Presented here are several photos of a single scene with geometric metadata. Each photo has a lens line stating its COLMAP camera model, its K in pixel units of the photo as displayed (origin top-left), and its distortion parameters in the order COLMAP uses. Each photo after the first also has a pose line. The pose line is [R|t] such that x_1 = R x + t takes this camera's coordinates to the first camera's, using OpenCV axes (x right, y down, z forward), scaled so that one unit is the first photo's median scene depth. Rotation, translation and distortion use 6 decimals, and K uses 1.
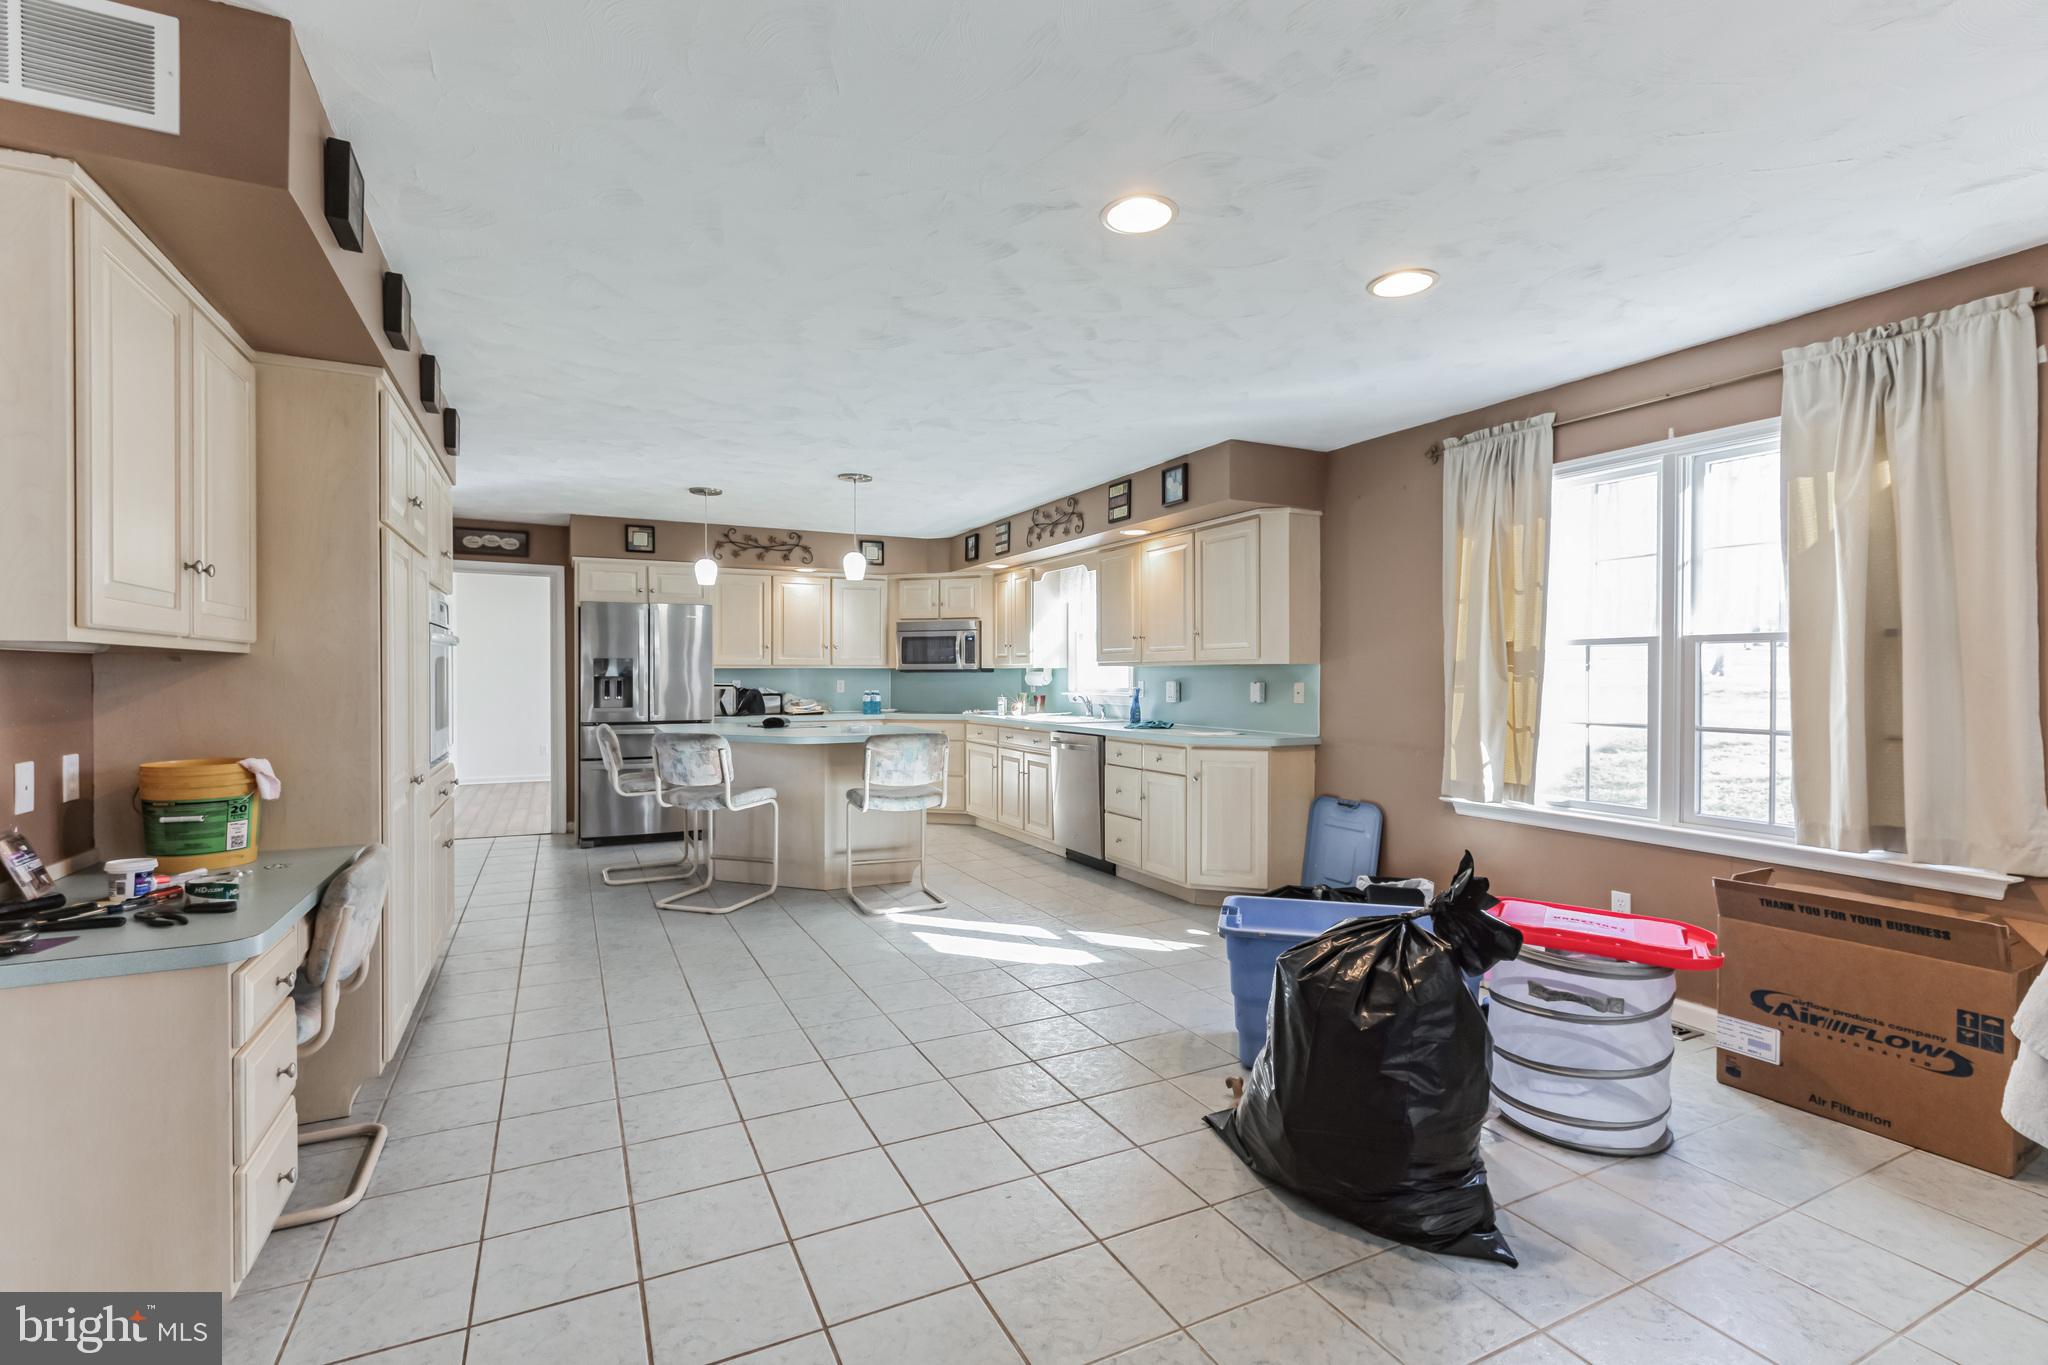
lens RADIAL K [[929.0, 0, 1018.9], [0, 929.0, 680.8], [0, 0, 1]] dist [-0.003706, 0.000779]
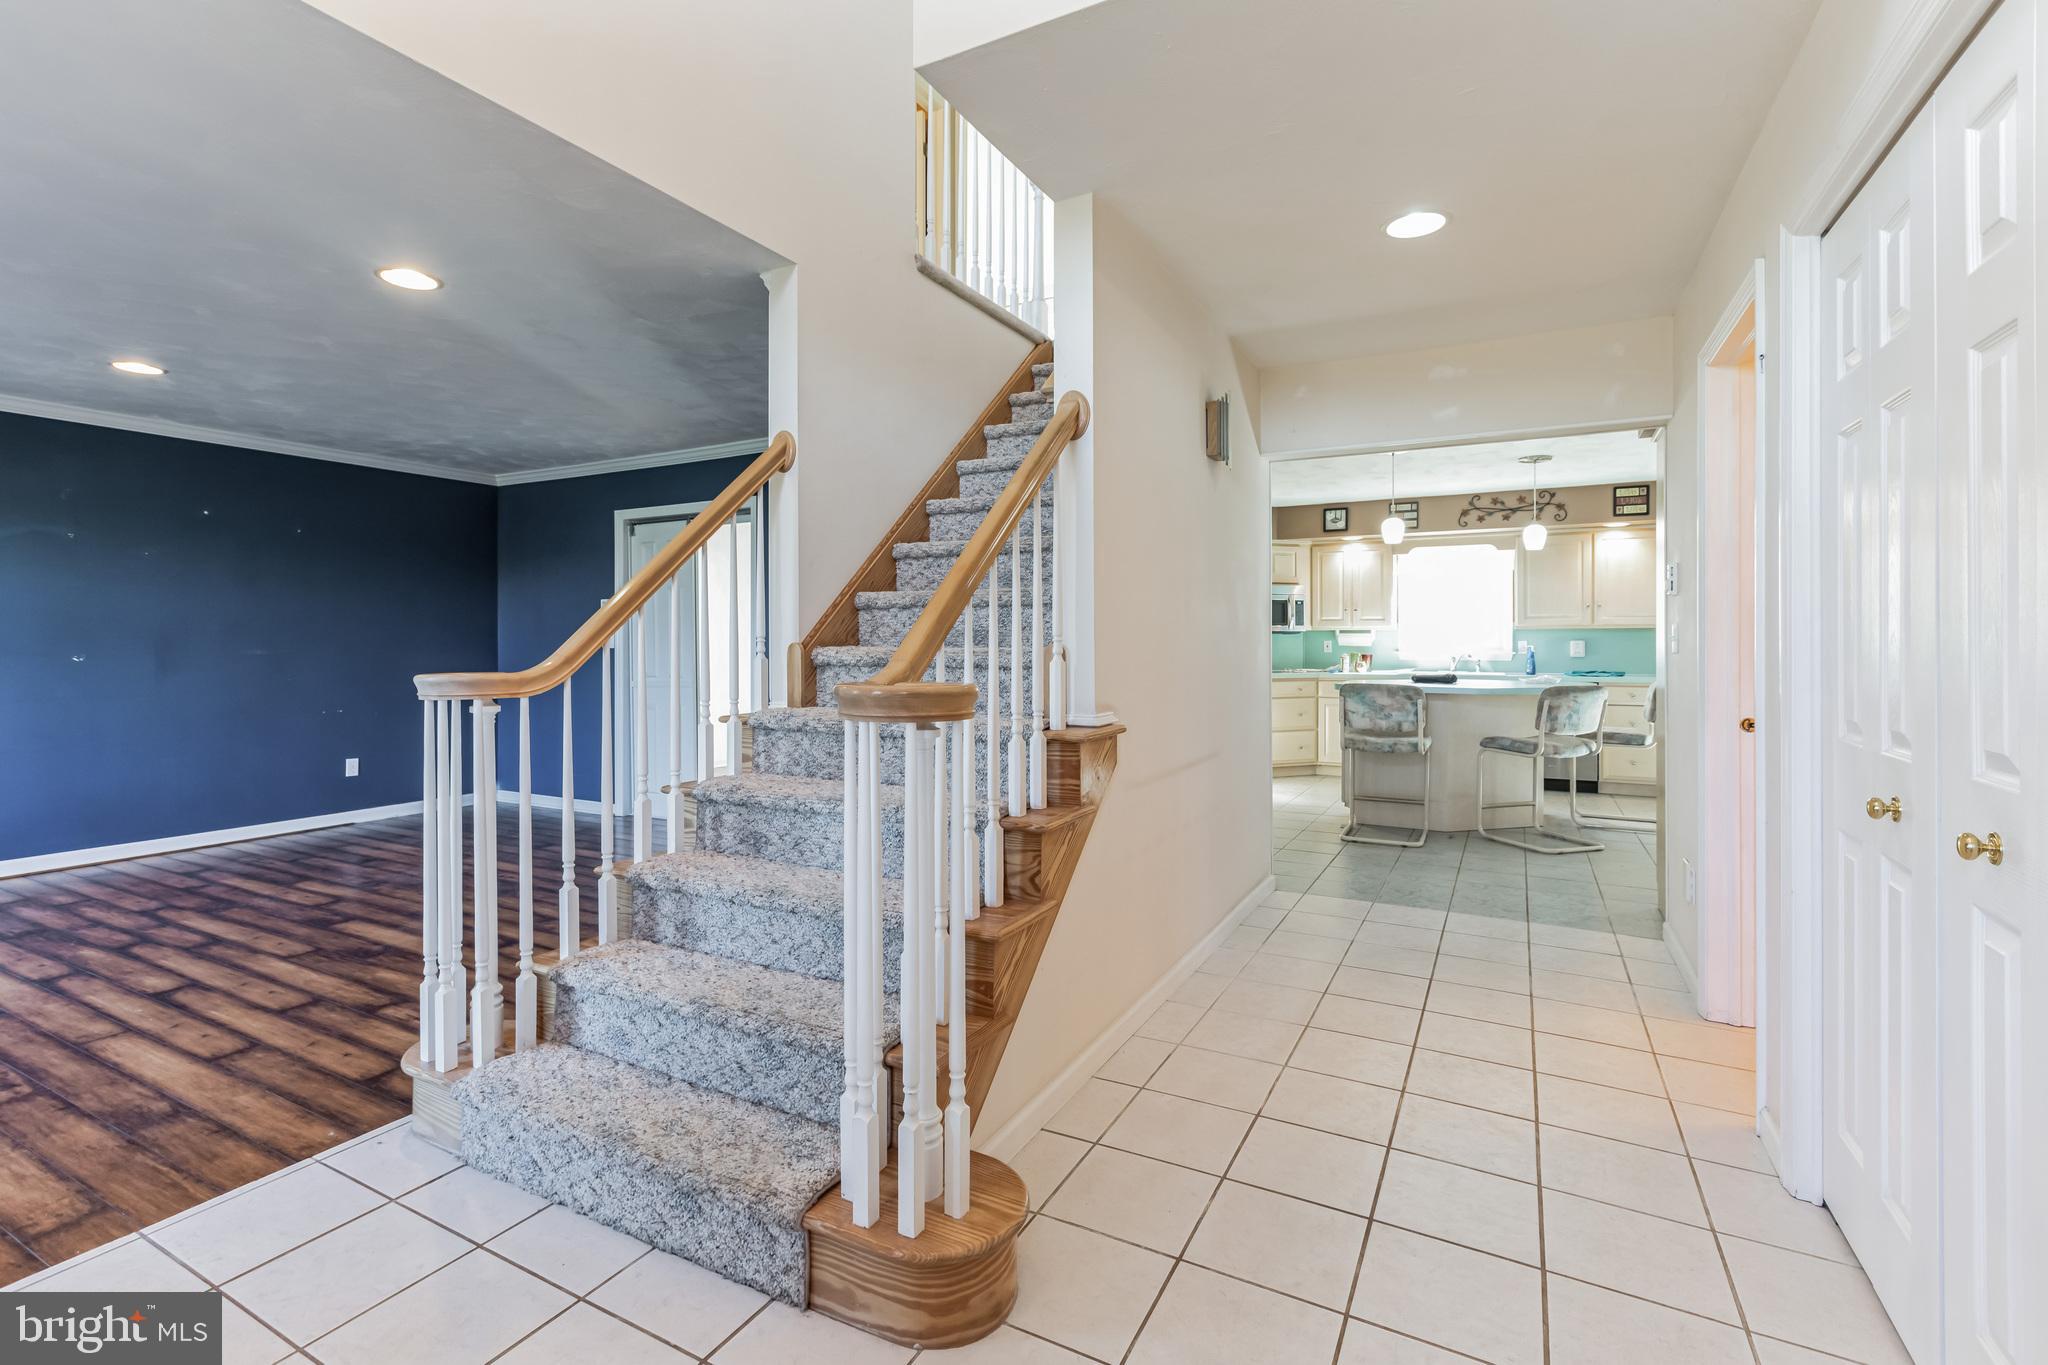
lens RADIAL K [[929.0, 0, 1020.9], [0, 929.0, 638.9], [0, 0, 1]] dist [-0.003706, 0.000779]
pose [[0.818143, -0.001801, 0.575012, -1.316376], [0.006688, 0.999957, -0.006385, 0.001263], [-0.574976, 0.009070, 0.818120, 0.431922]]
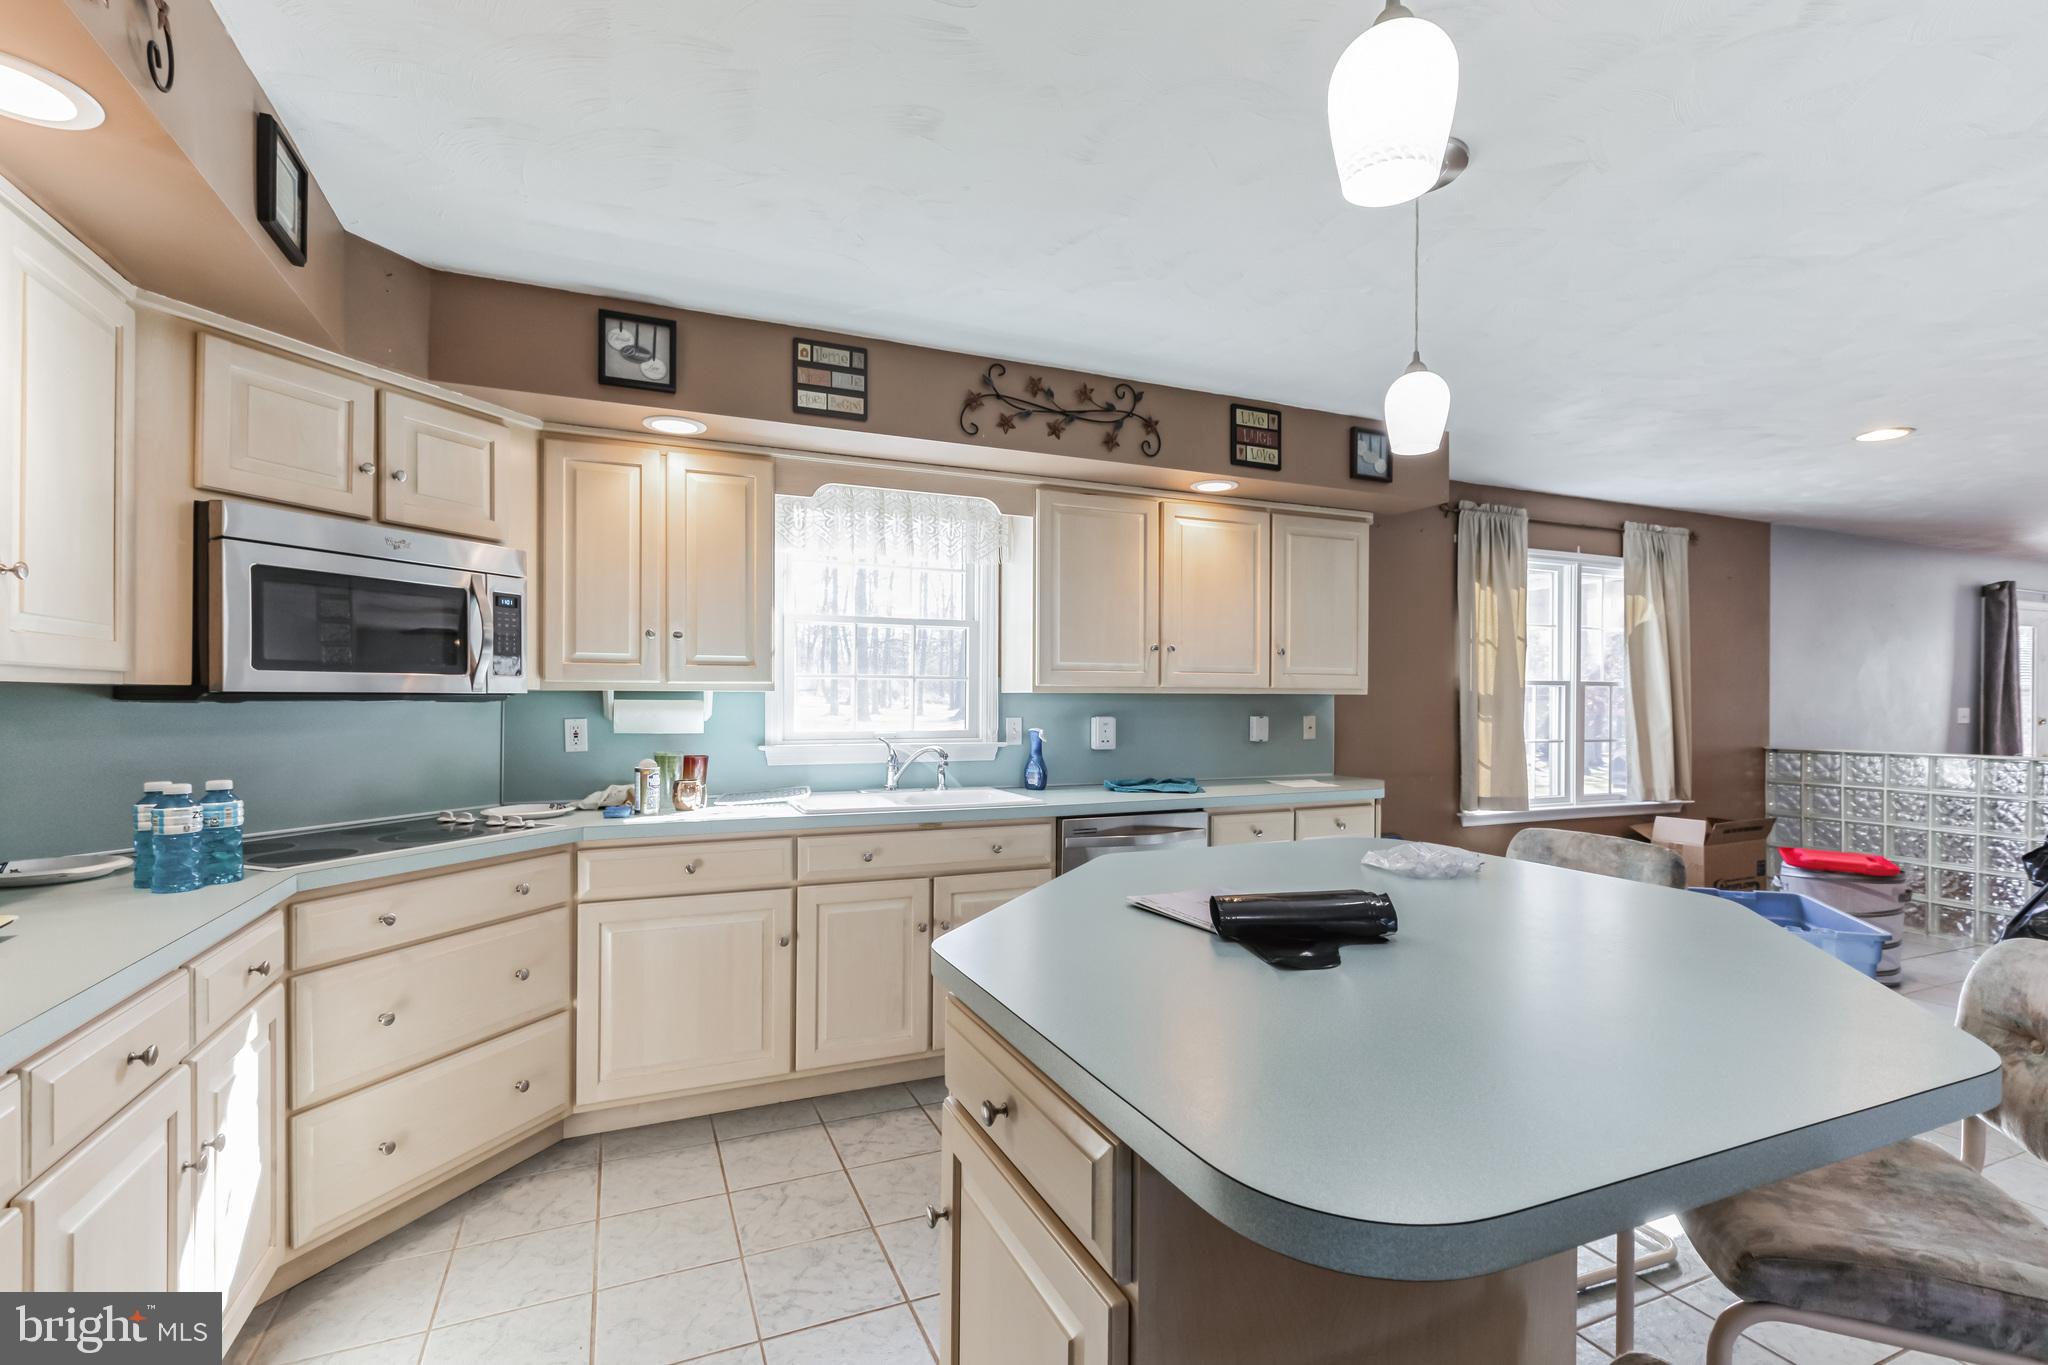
lens RADIAL K [[929.0, 0, 1014.6], [0, 929.0, 695.4], [0, 0, 1]] dist [-0.003706, 0.000779]
pose [[0.050151, 0.001957, 0.998740, -0.533416], [0.003157, 0.999993, -0.002118, -0.014515], [-0.998737, 0.003259, 0.050144, 1.126577]]
